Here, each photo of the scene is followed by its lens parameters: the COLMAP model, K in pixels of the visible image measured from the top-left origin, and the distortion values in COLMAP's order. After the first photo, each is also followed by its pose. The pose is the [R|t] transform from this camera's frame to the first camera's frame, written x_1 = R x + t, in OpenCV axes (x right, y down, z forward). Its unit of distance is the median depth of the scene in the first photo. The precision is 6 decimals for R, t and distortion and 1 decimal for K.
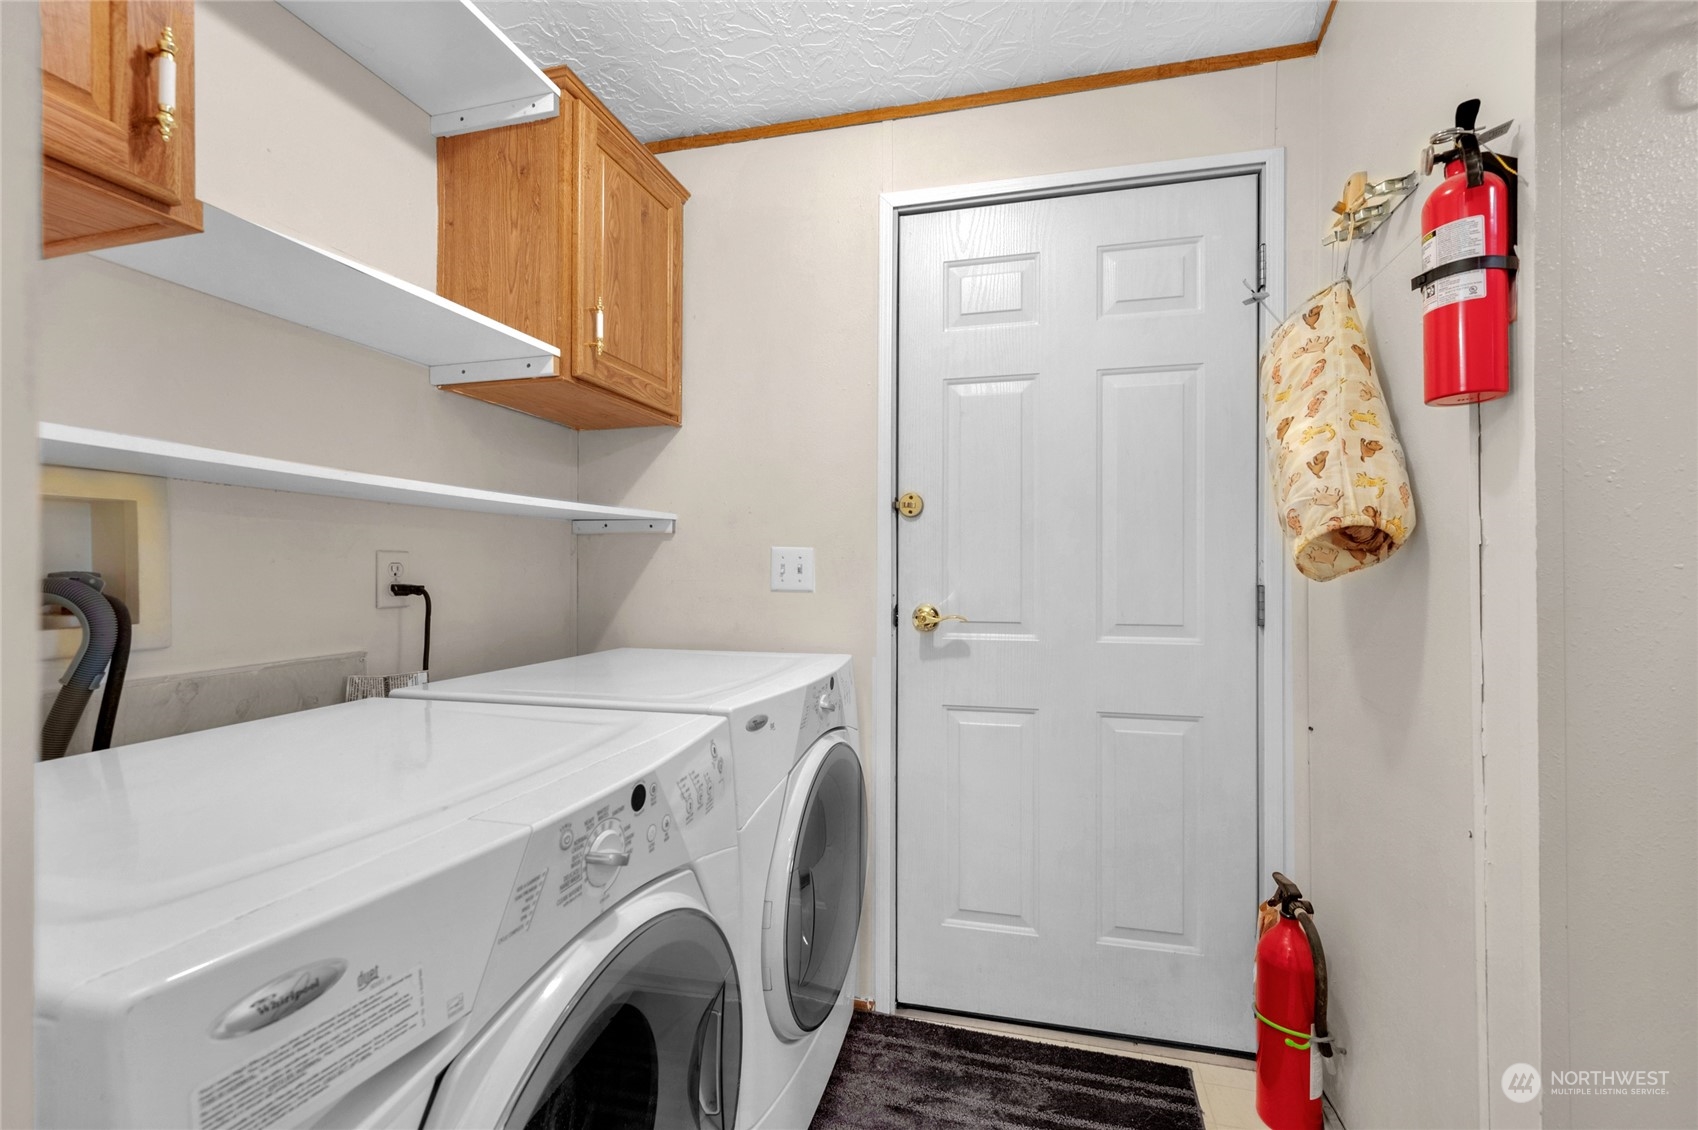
lens RADIAL K [[713.6, 0, 848.0], [0, 713.6, 568.2], [0, 0, 1]] dist [0.002103, -0.000037]
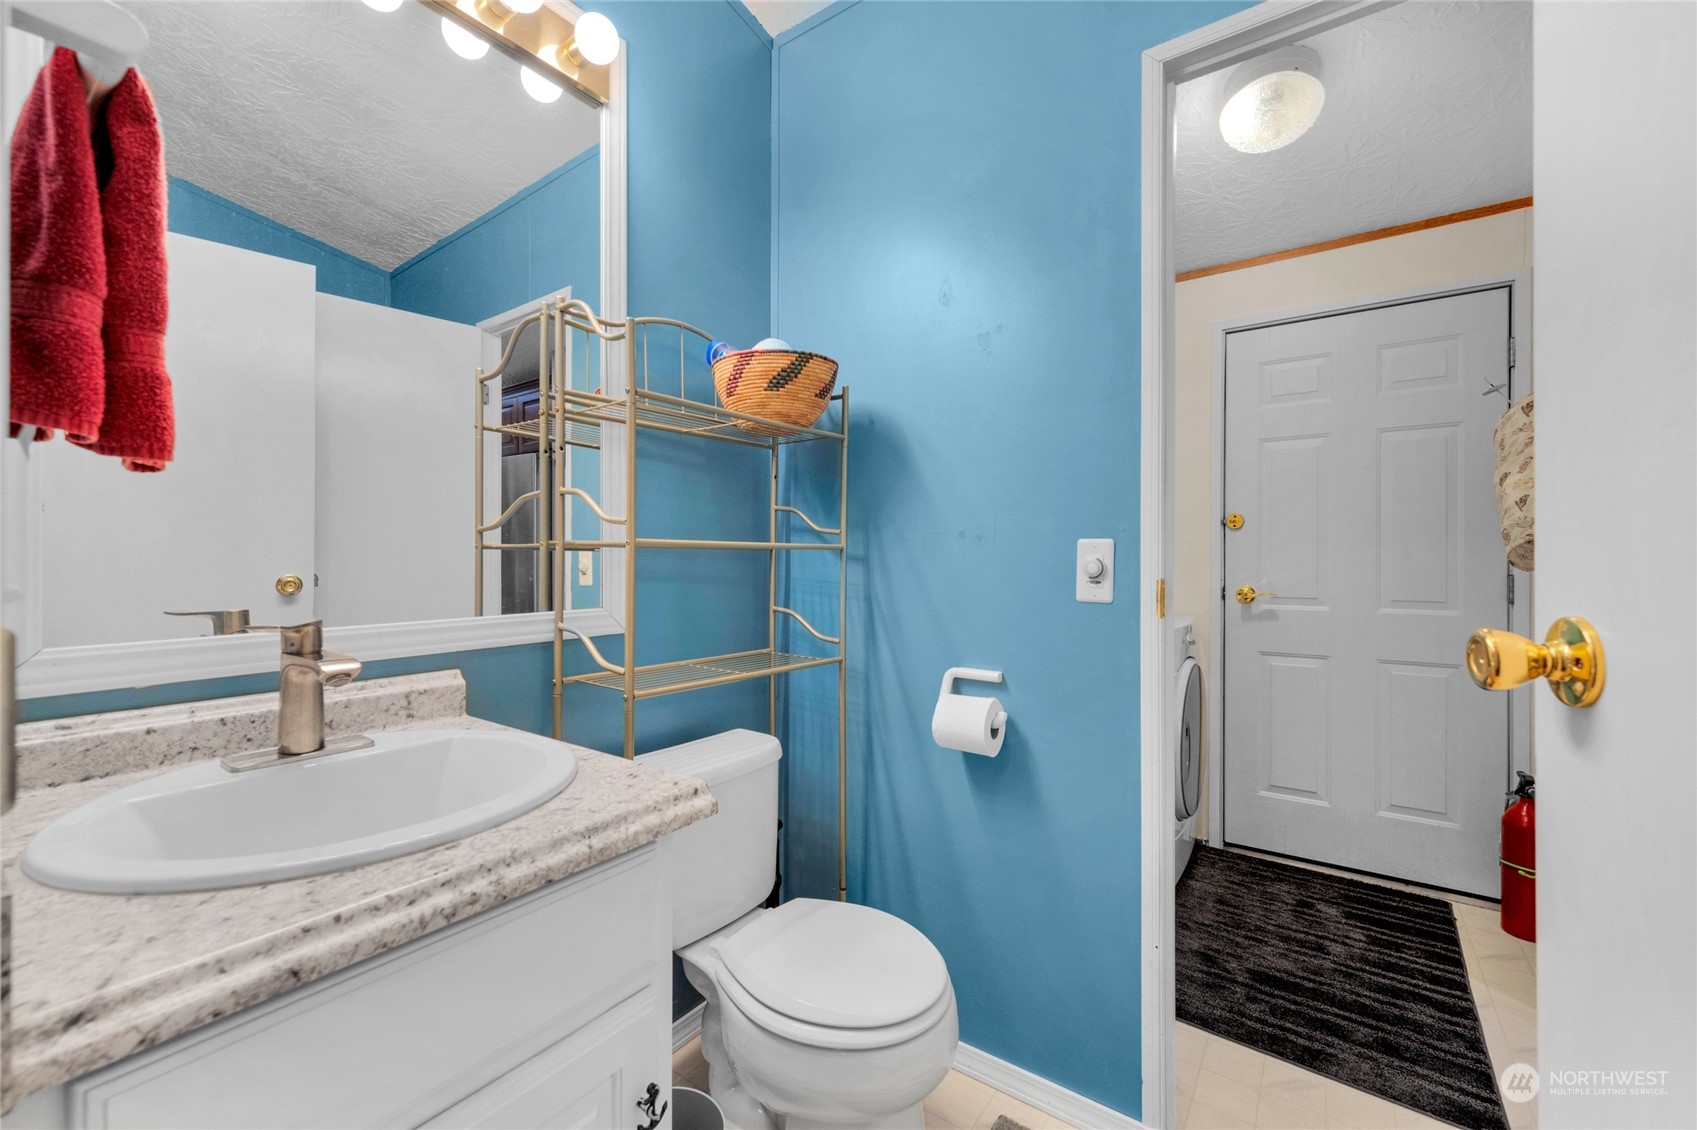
lens RADIAL K [[706.9, 0, 858.6], [0, 706.9, 561.2], [0, 0, 1]] dist [0.002090, 0.000483]
pose [[0.947507, 0.000640, -0.319734, -0.200484], [0.000229, 0.999996, 0.002679, -0.006832], [0.319734, -0.002612, 0.947504, -0.735839]]
